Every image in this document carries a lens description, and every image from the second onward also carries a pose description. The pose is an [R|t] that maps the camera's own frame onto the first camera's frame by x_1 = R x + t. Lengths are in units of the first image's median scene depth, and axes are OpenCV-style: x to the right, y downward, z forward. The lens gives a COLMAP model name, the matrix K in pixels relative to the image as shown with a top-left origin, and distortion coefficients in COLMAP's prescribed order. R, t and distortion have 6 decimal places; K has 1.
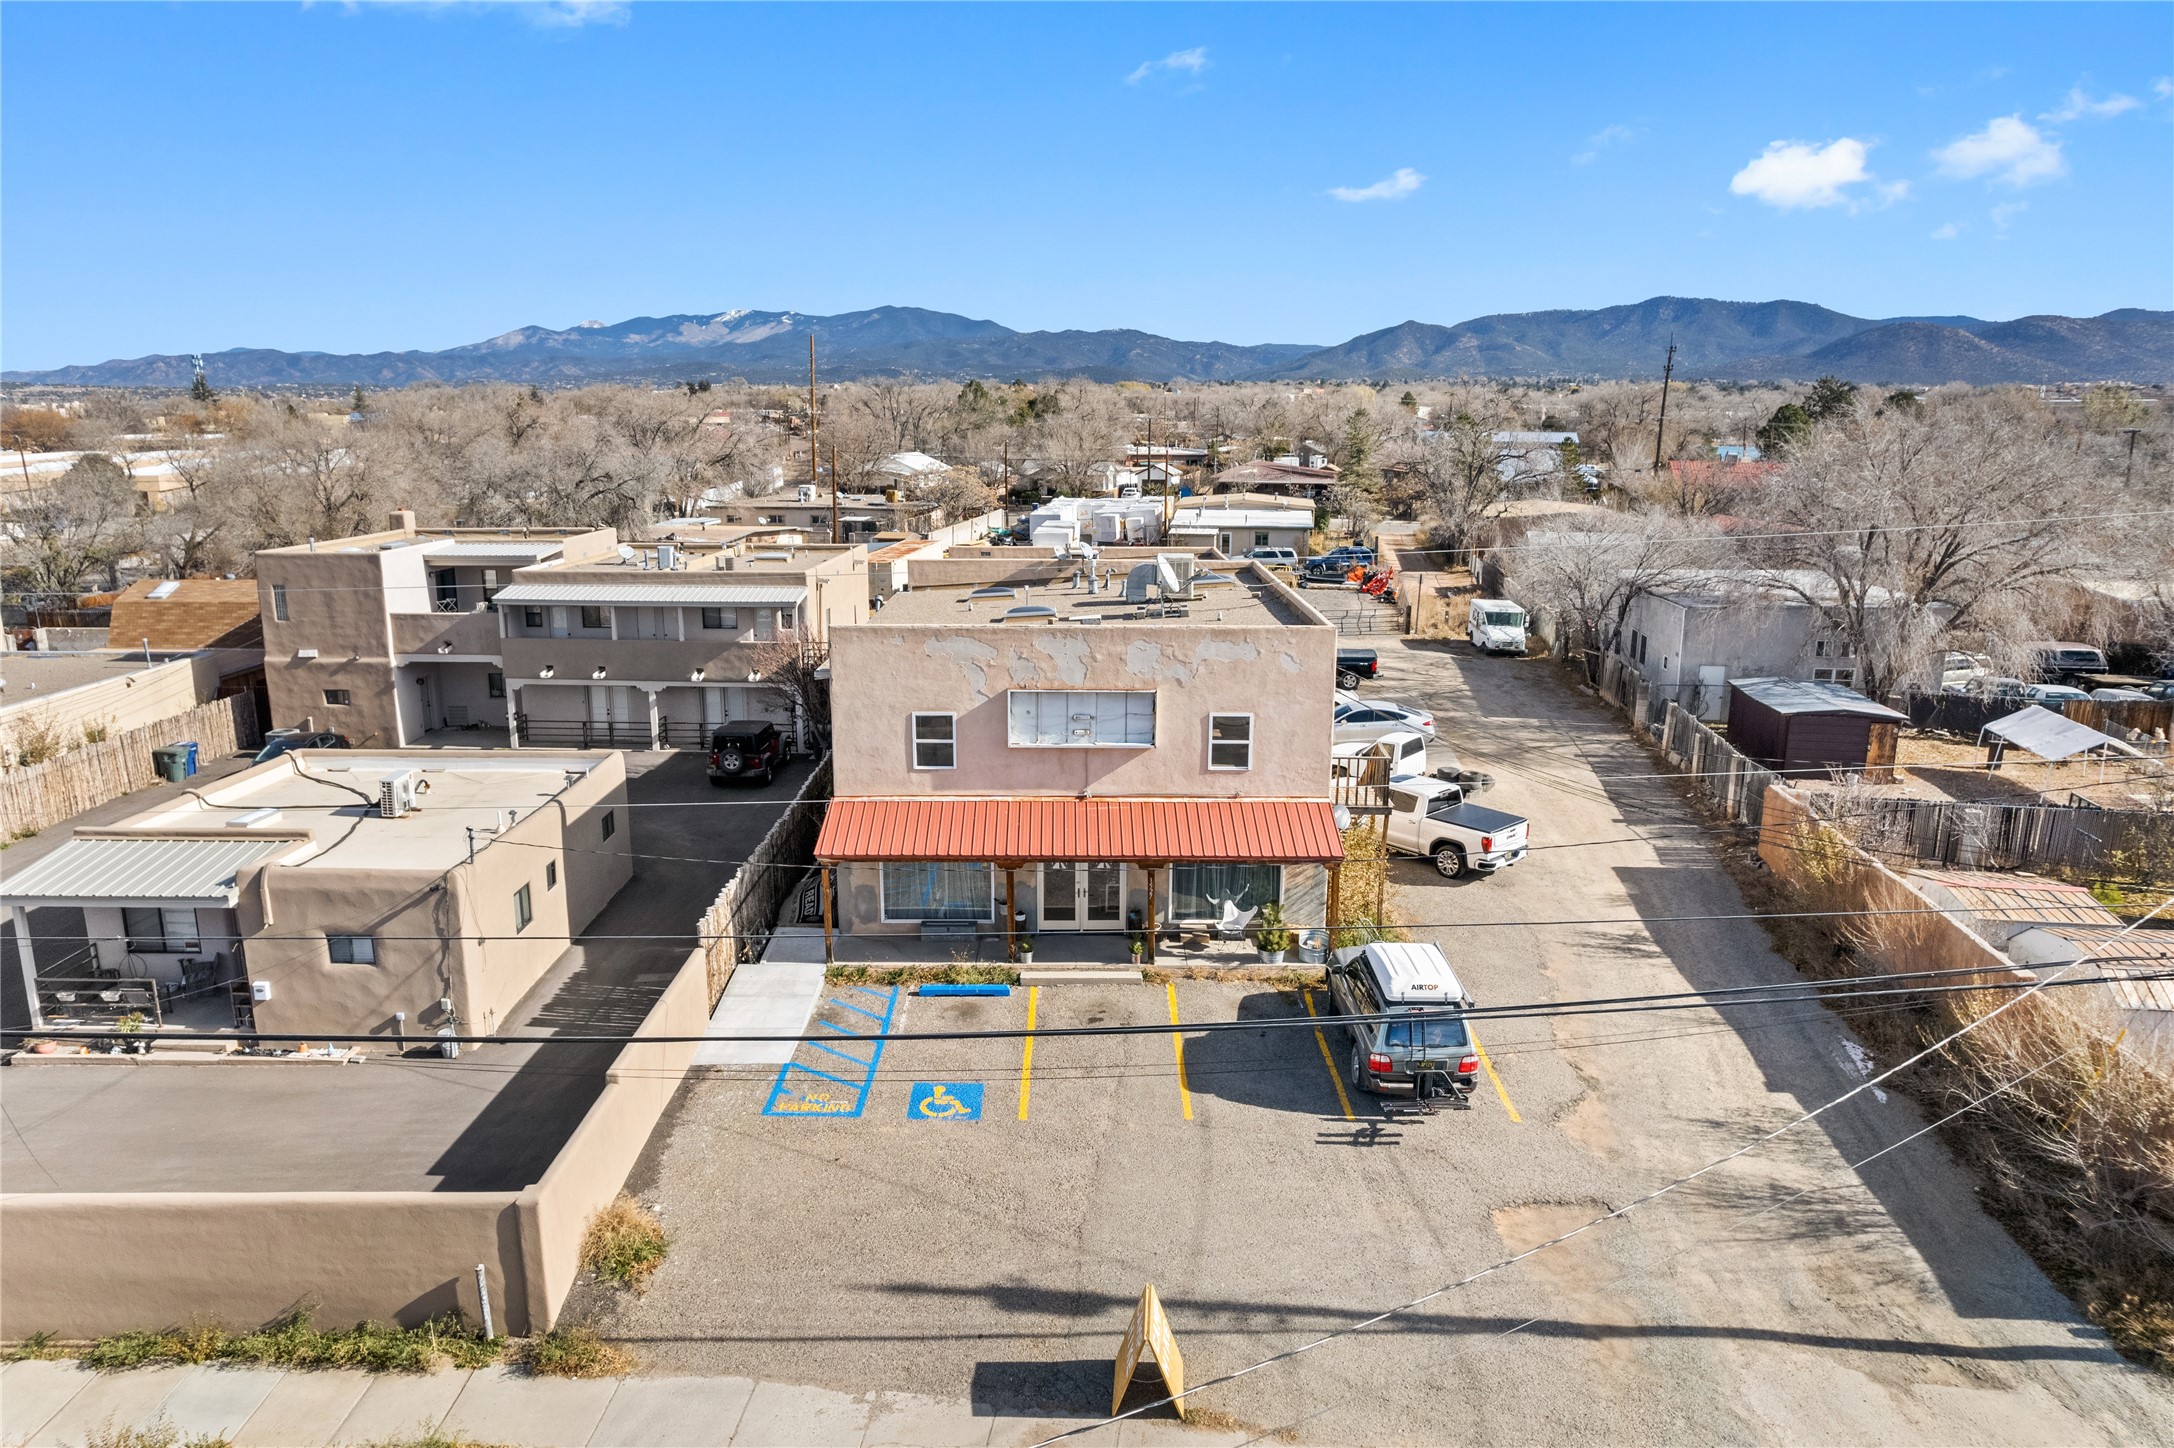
lens RADIAL K [[1368.0, 0, 1087.0], [0, 1368.0, 724.0], [0, 0, 1]] dist [-0.050155, 0.000206]
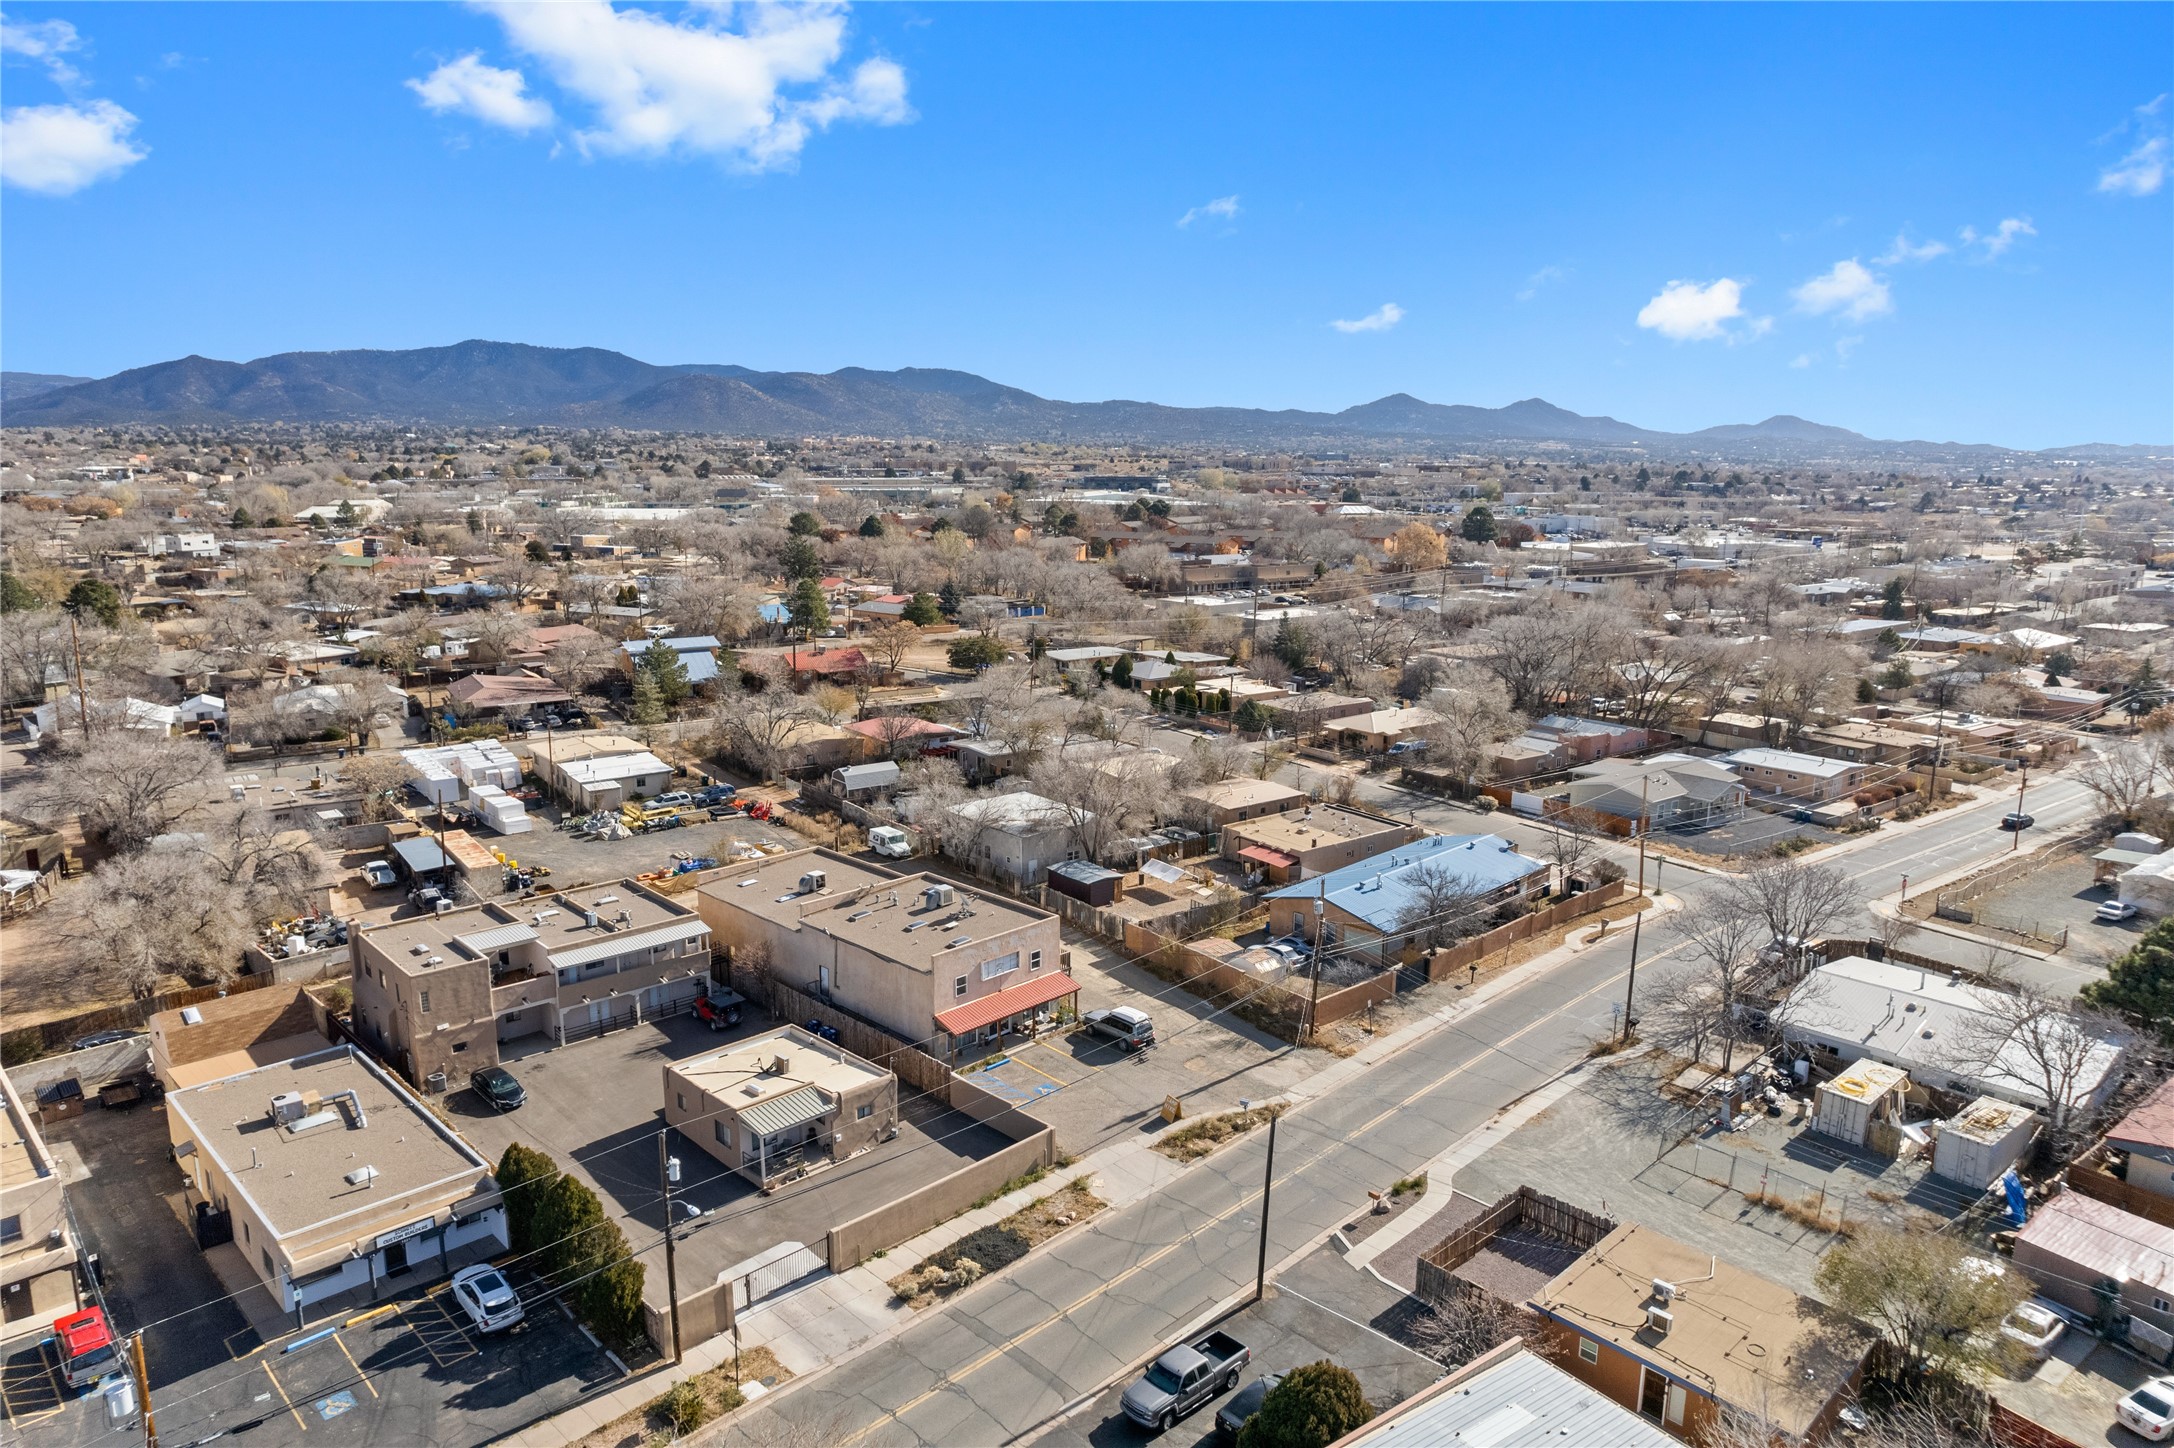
lens RADIAL K [[1379.3, 0, 1066.9], [0, 1379.3, 733.5], [0, 0, 1]] dist [-0.048178, 0.002859]
pose [[0.703547, -0.135364, 0.697638, -1.910745], [0.150638, 0.987790, 0.039748, -0.594322], [-0.694500, 0.077126, 0.715347, -1.264997]]
